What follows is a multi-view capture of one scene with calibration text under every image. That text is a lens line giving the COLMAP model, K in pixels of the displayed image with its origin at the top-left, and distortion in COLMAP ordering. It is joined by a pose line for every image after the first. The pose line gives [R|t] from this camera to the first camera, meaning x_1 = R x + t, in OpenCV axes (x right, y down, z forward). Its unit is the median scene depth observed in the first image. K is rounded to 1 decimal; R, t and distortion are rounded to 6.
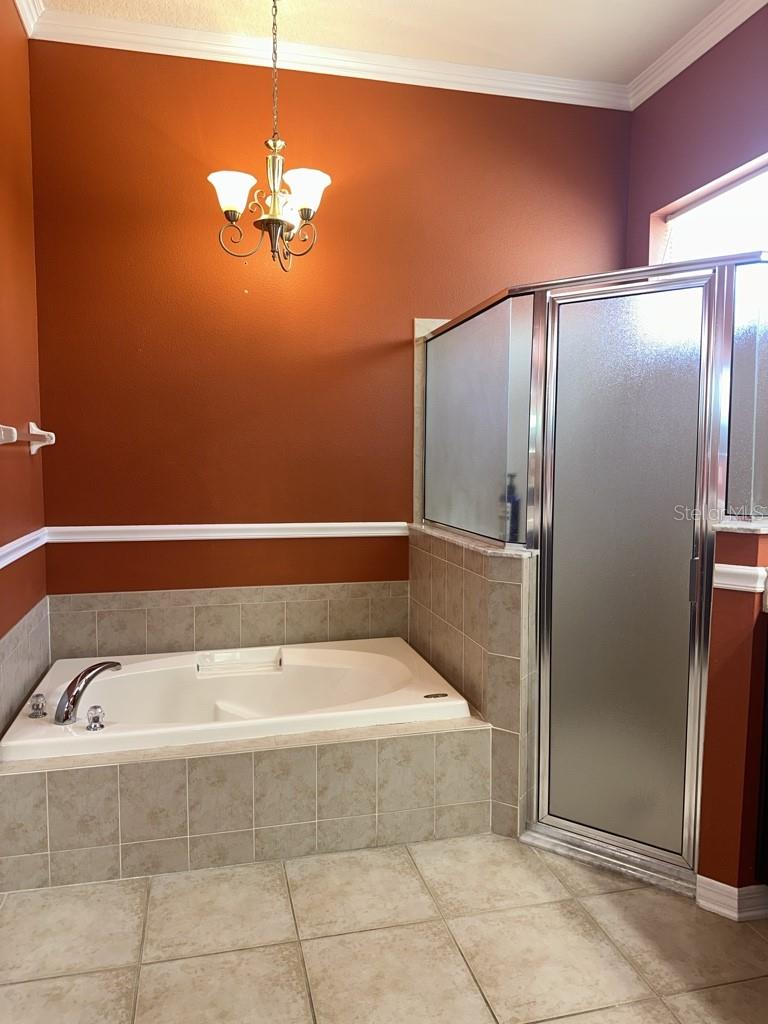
lens RADIAL K [[719.2, 0, 384.0], [0, 719.2, 512.0], [0, 0, 1]] dist [0.049642, -0.095457]
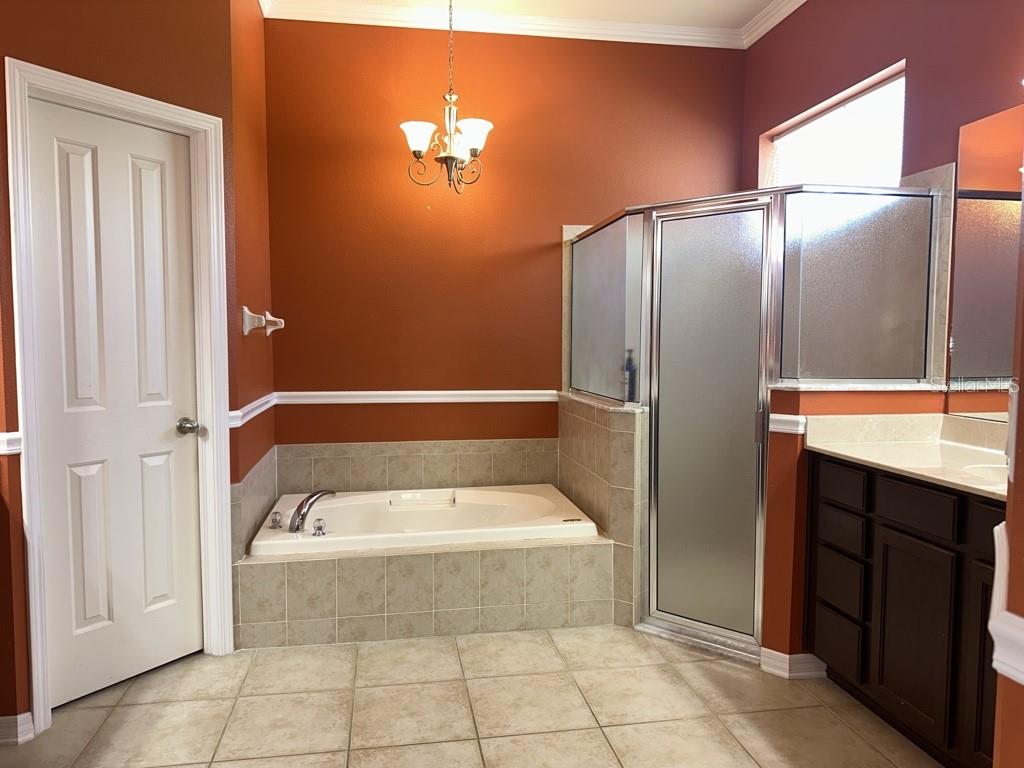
lens RADIAL K [[719.2, 0, 512.0], [0, 719.2, 384.0], [0, 0, 1]] dist [0.049642, -0.095457]
pose [[0.997649, 0.000929, -0.068519, 0.055977], [-0.001985, 0.999880, -0.015354, 0.031533], [0.068496, 0.015453, 0.997532, -0.325416]]
